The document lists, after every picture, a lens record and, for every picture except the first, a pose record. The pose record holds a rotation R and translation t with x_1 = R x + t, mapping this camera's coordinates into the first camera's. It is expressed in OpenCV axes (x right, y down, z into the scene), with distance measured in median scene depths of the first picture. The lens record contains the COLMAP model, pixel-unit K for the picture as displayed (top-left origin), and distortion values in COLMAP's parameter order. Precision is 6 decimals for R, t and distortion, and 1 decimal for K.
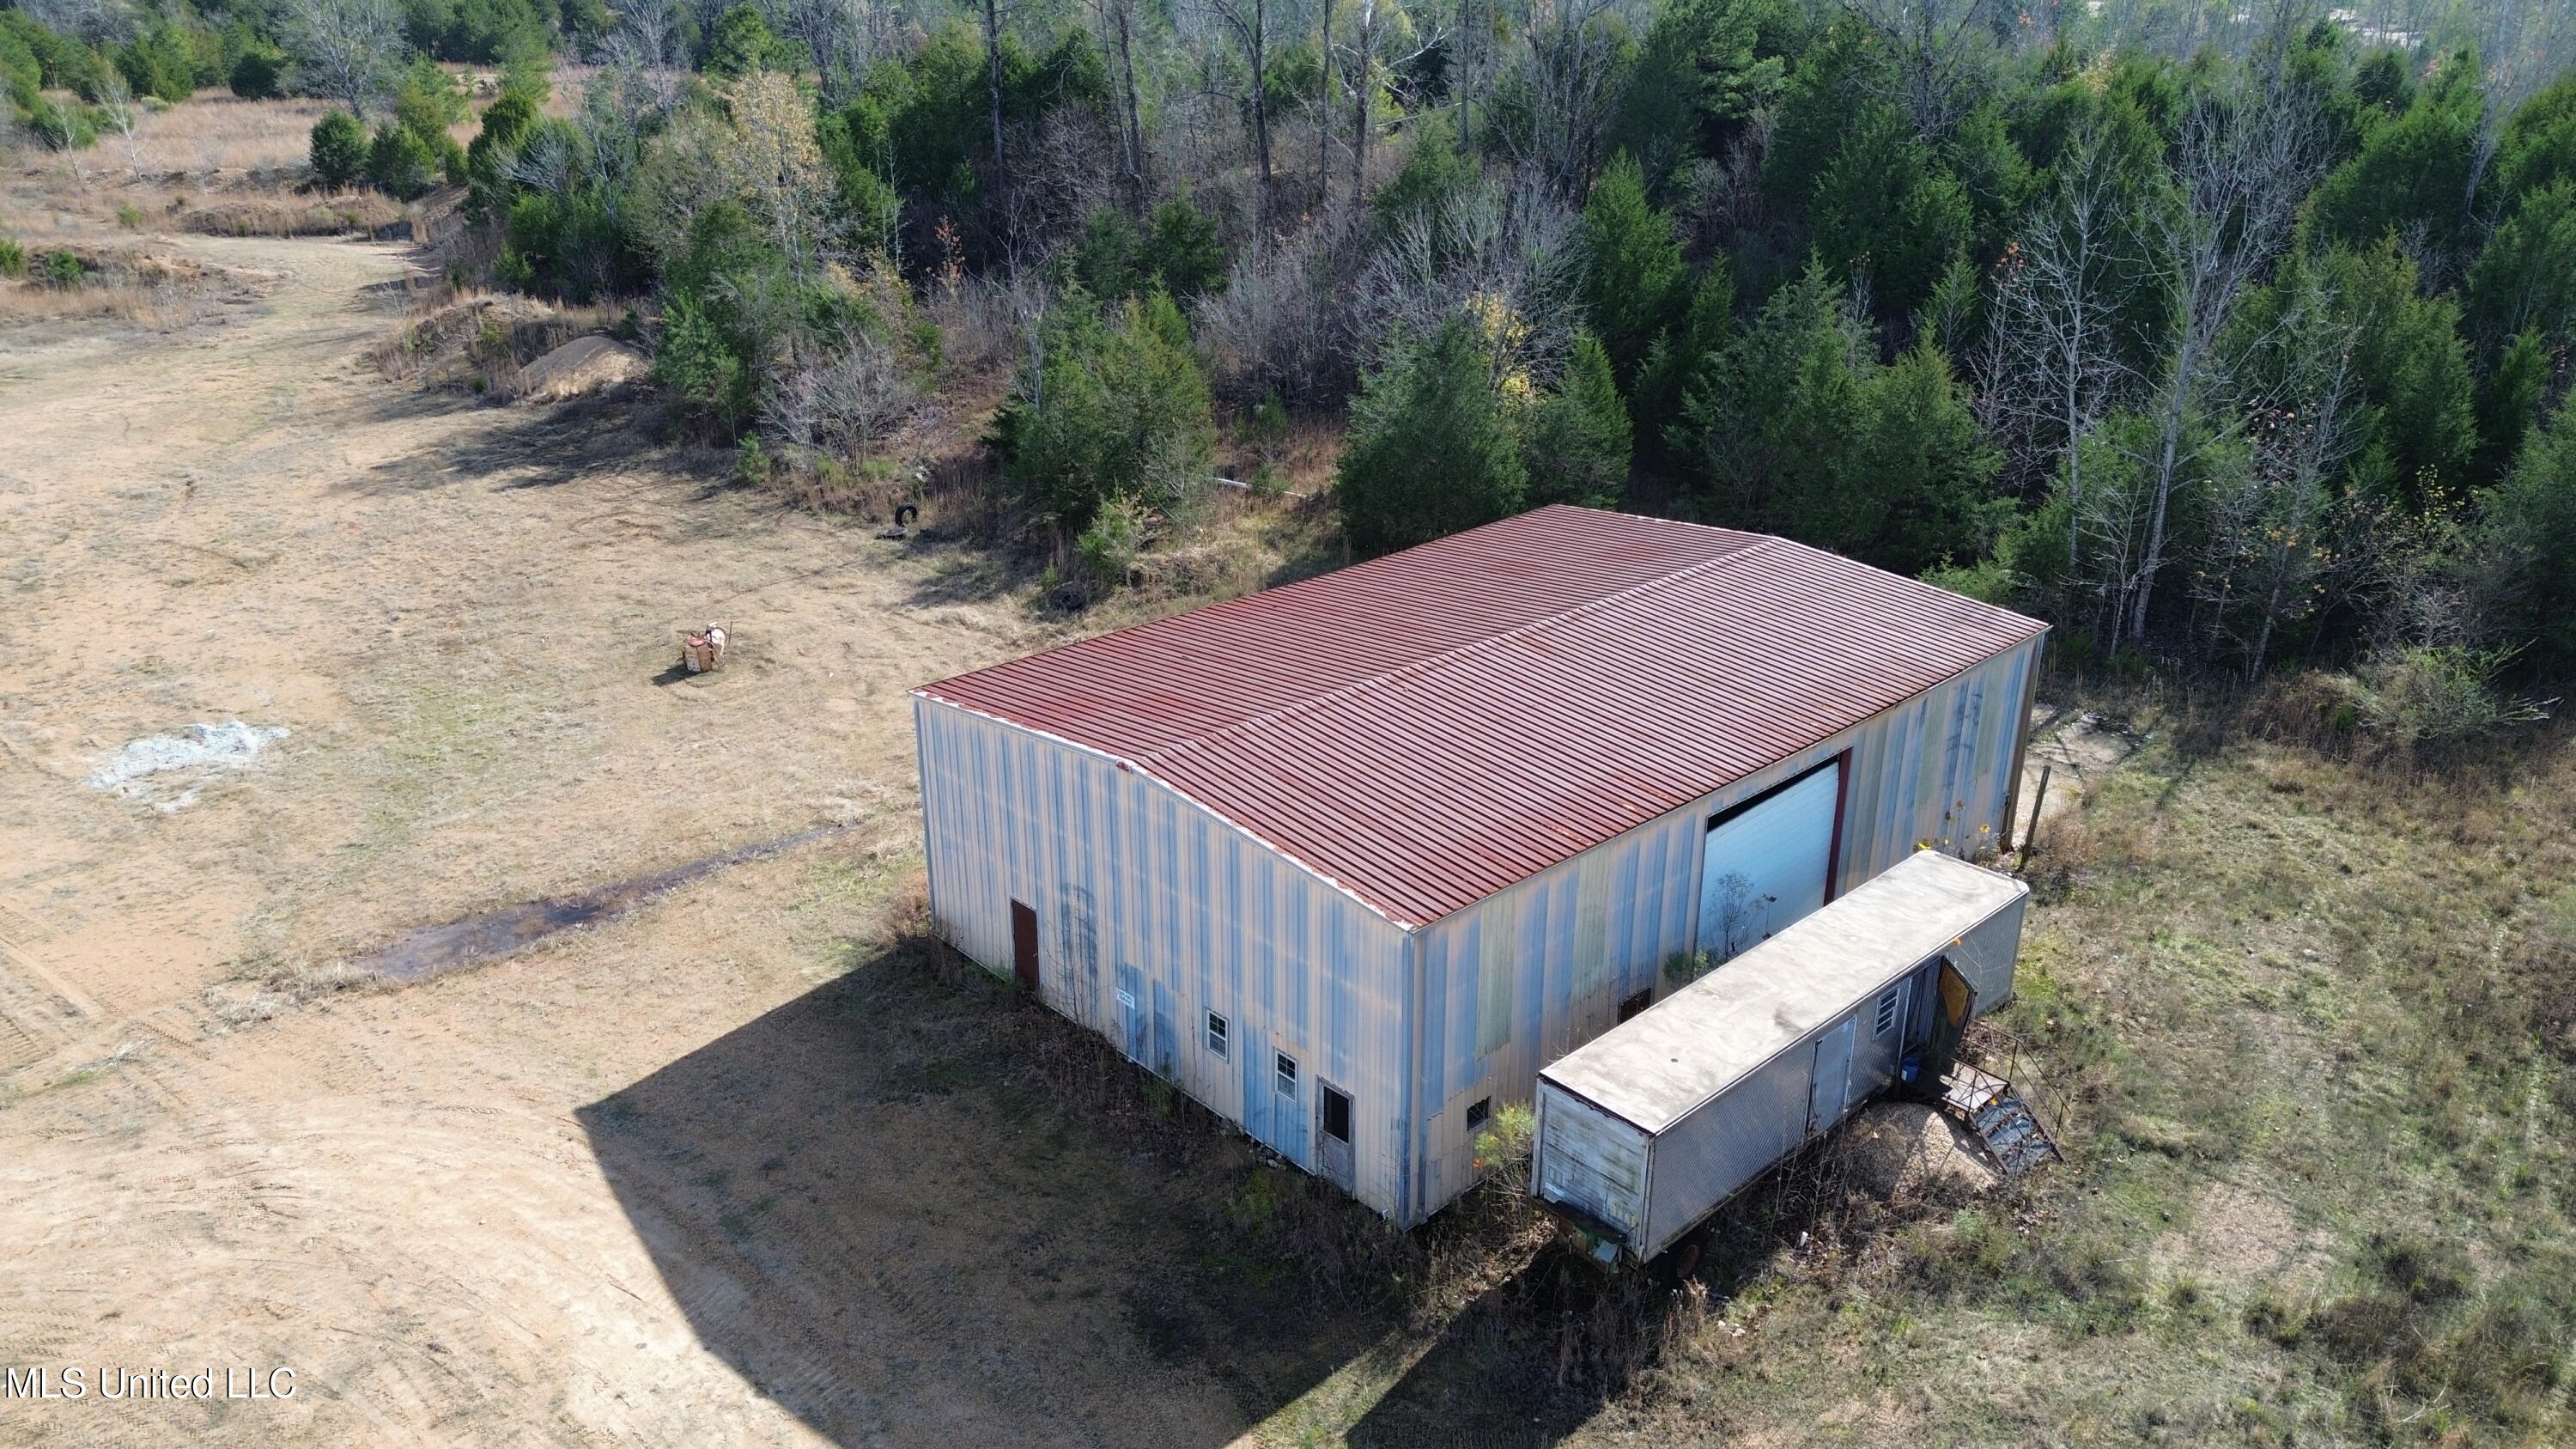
lens RADIAL K [[1816.8, 0, 1290.1], [0, 1816.8, 646.4], [0, 0, 1]] dist [0.097264, -0.097416]
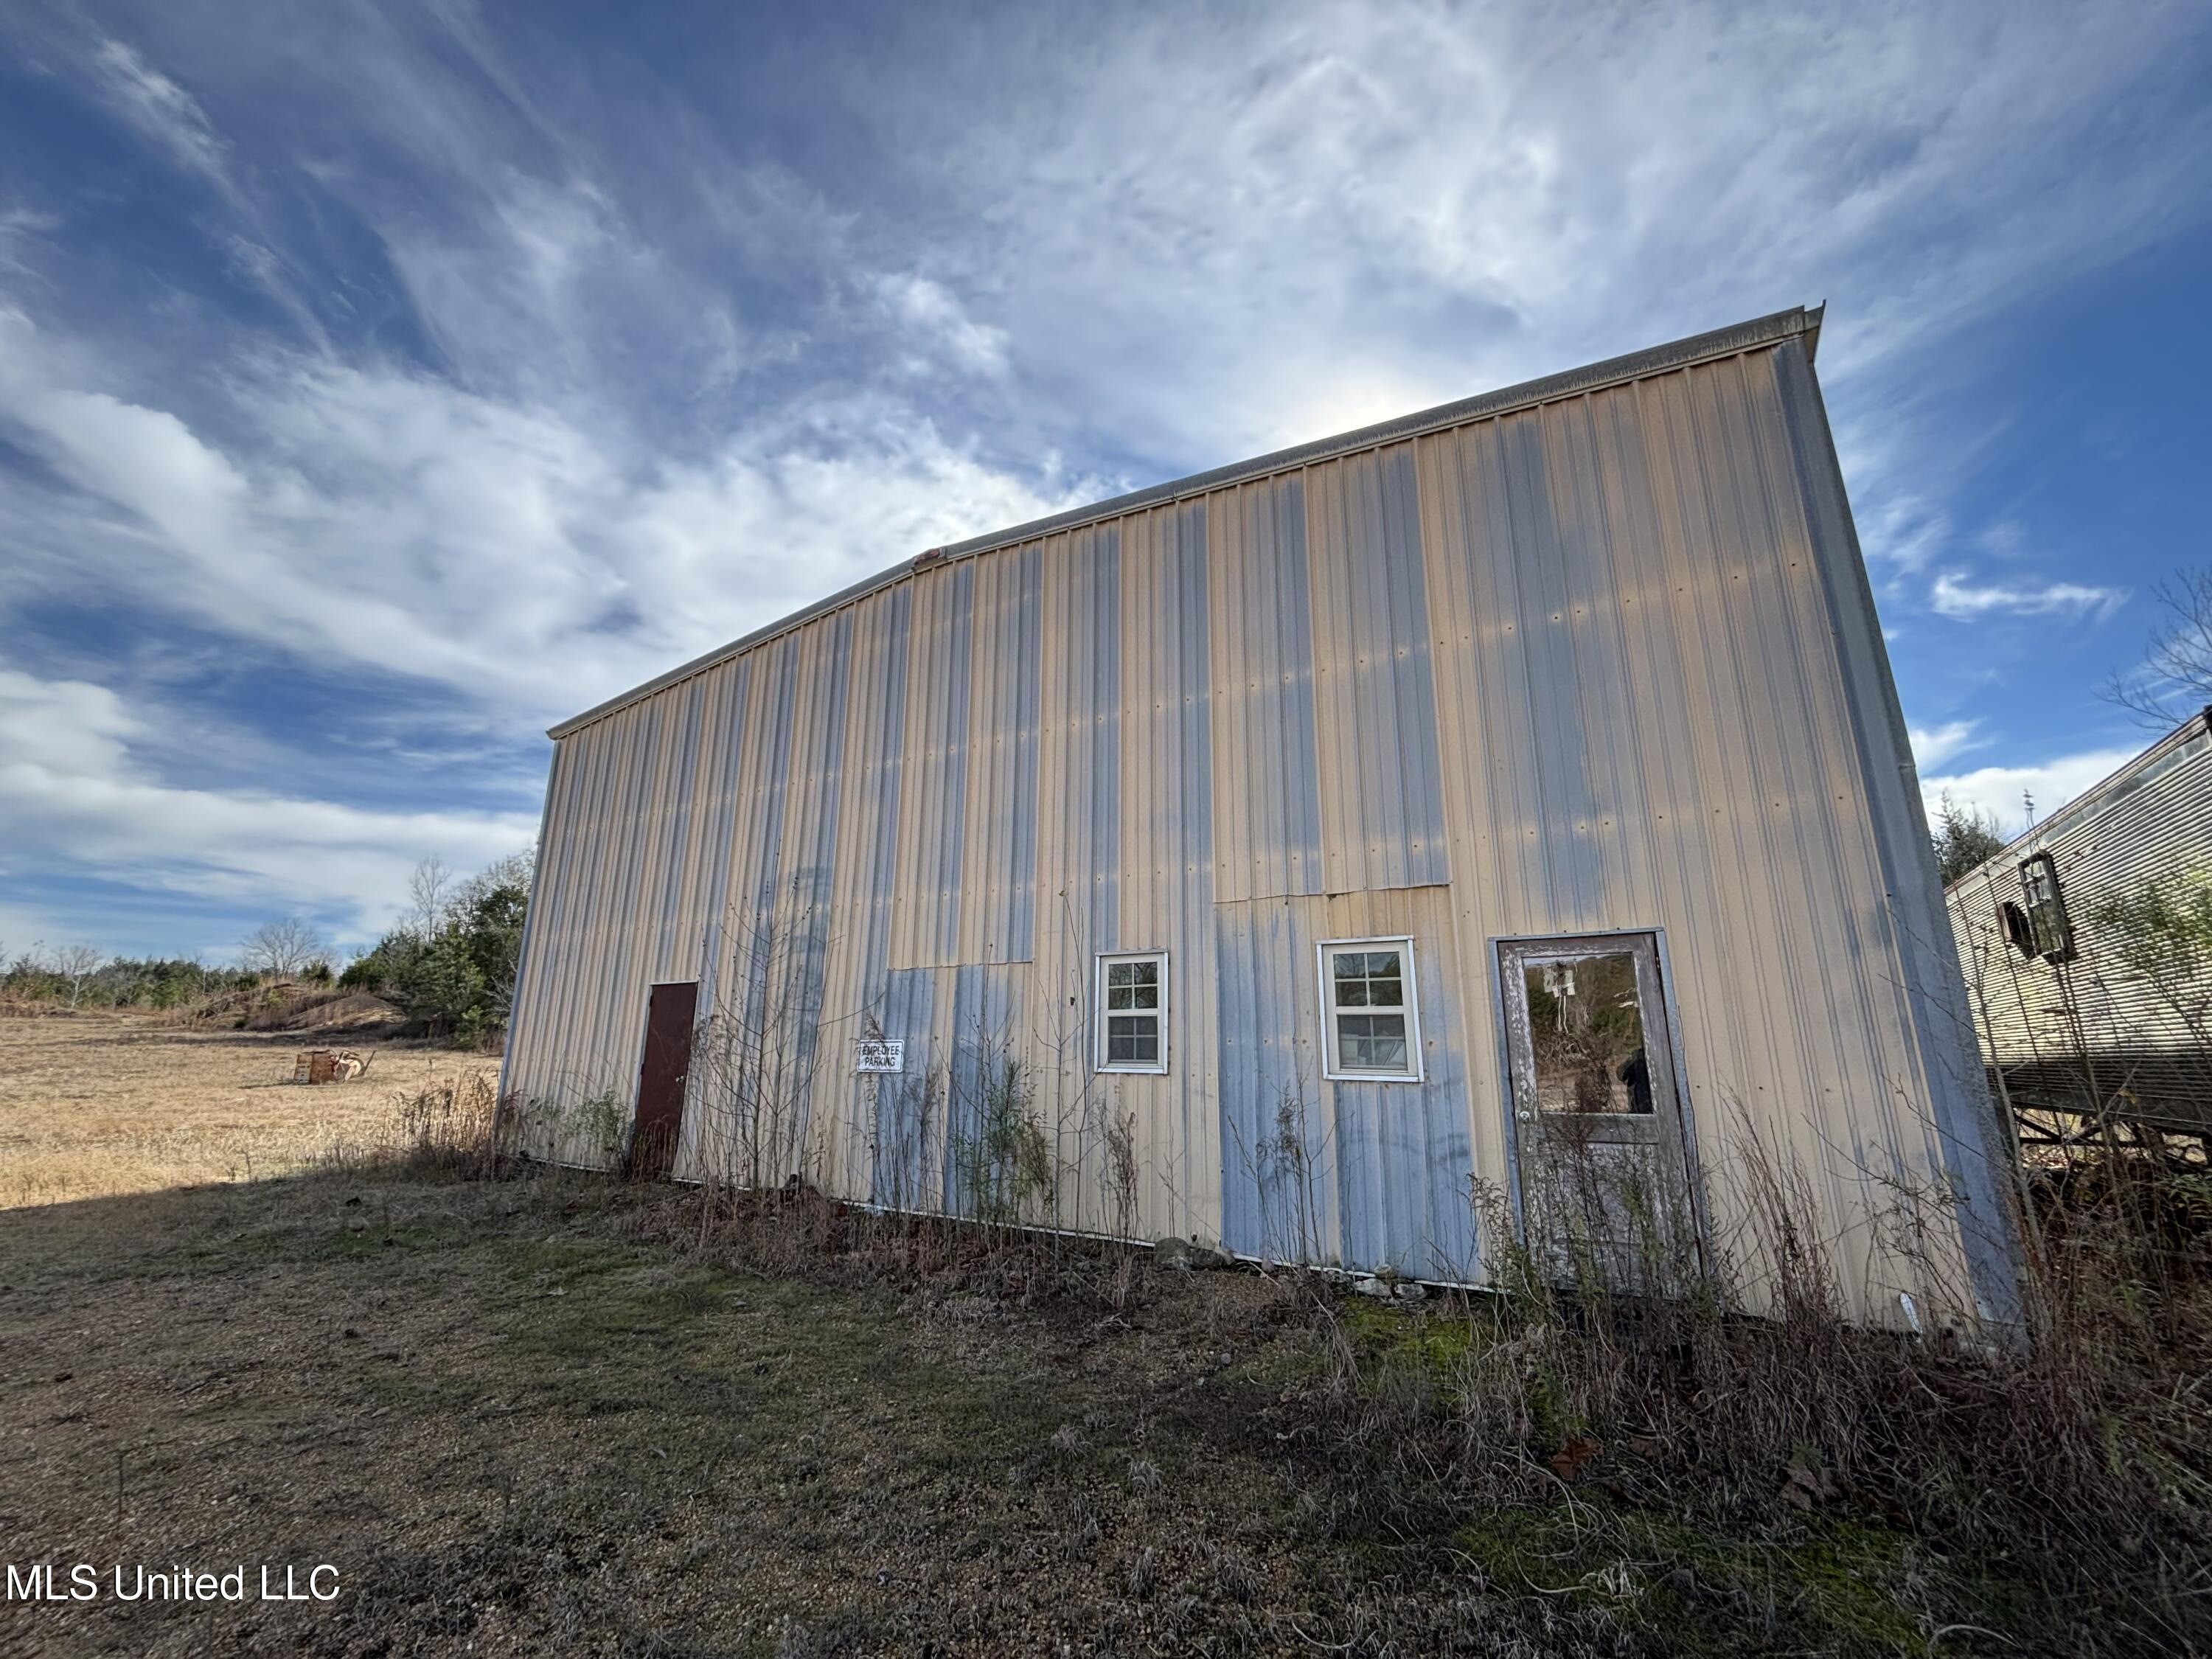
lens RADIAL K [[890.3, 0, 1114.6], [0, 890.3, 824.2], [0, 0, 1]] dist [-0.000010, -0.000008]
pose [[0.965116, 0.076801, 0.250305, -0.097788], [0.076567, 0.831429, -0.550331, 0.284762], [-0.250377, 0.550298, 0.796545, 0.796475]]
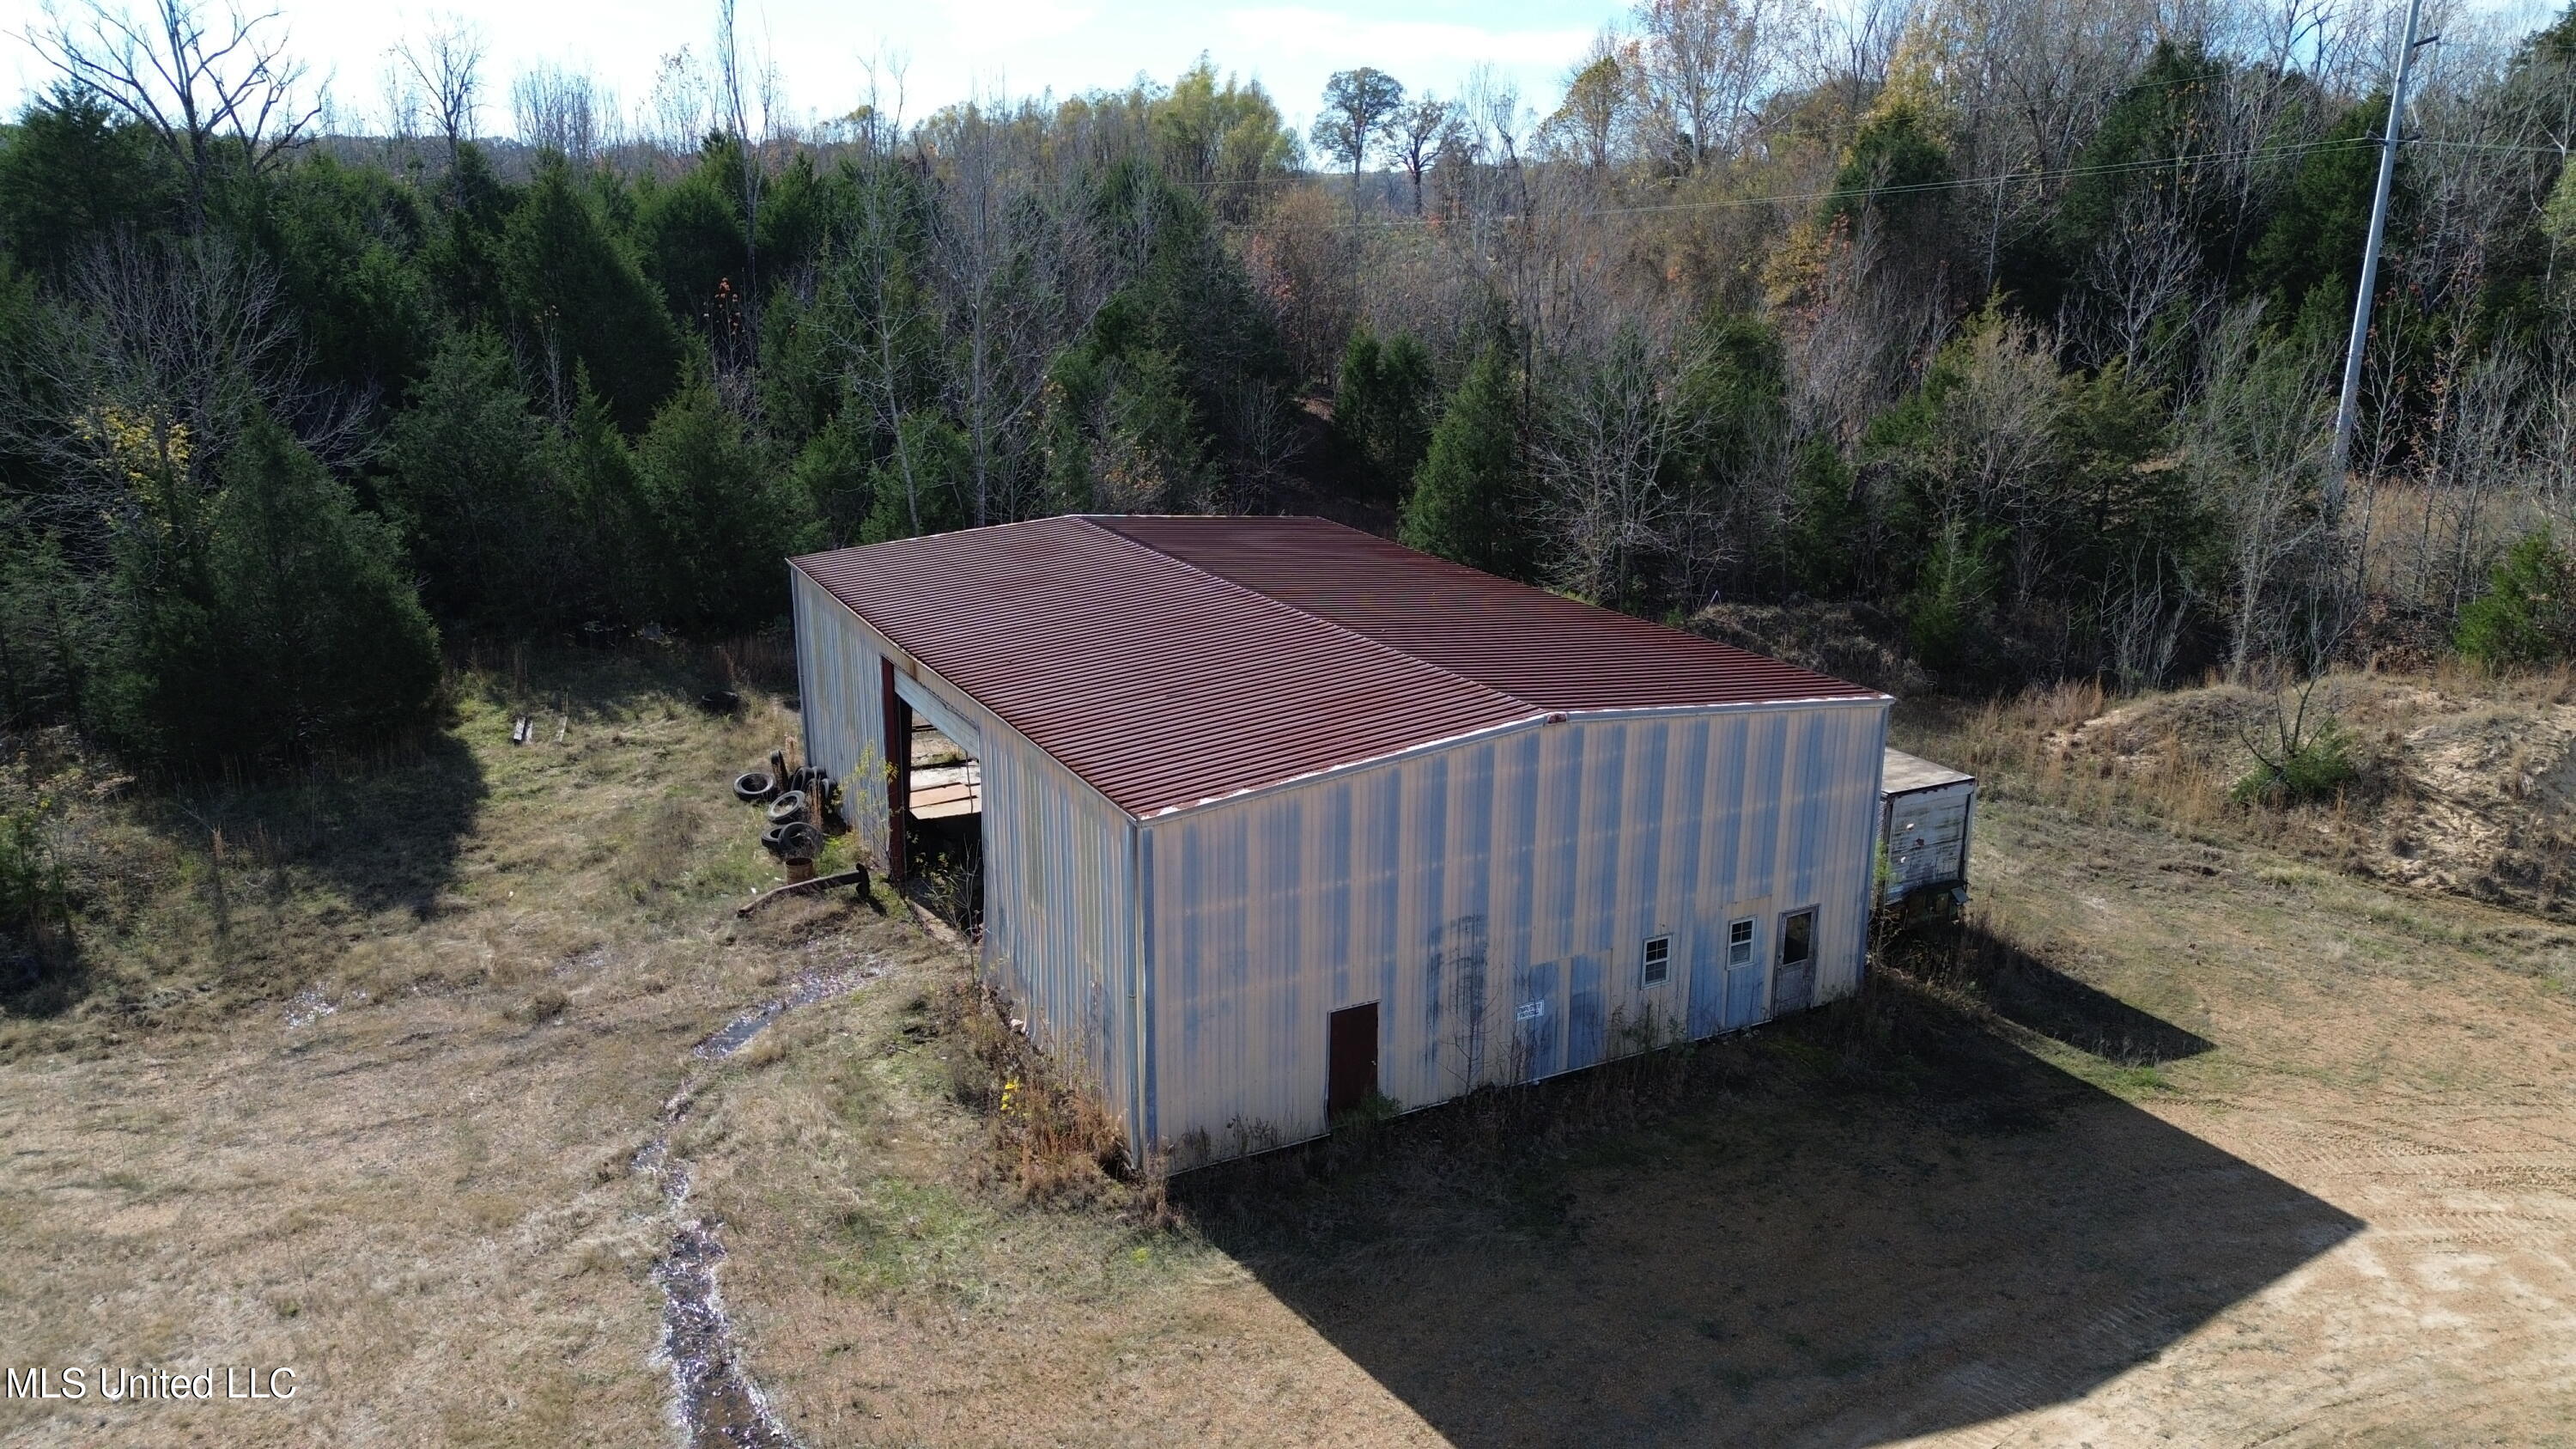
lens RADIAL K [[1816.8, 0, 1290.1], [0, 1816.8, 646.4], [0, 0, 1]] dist [0.097264, -0.097416]
pose [[0.275193, -0.226981, 0.934210, -0.913554], [0.321286, 0.937574, 0.133157, -0.121109], [-0.906115, 0.263505, 0.330939, 0.802803]]
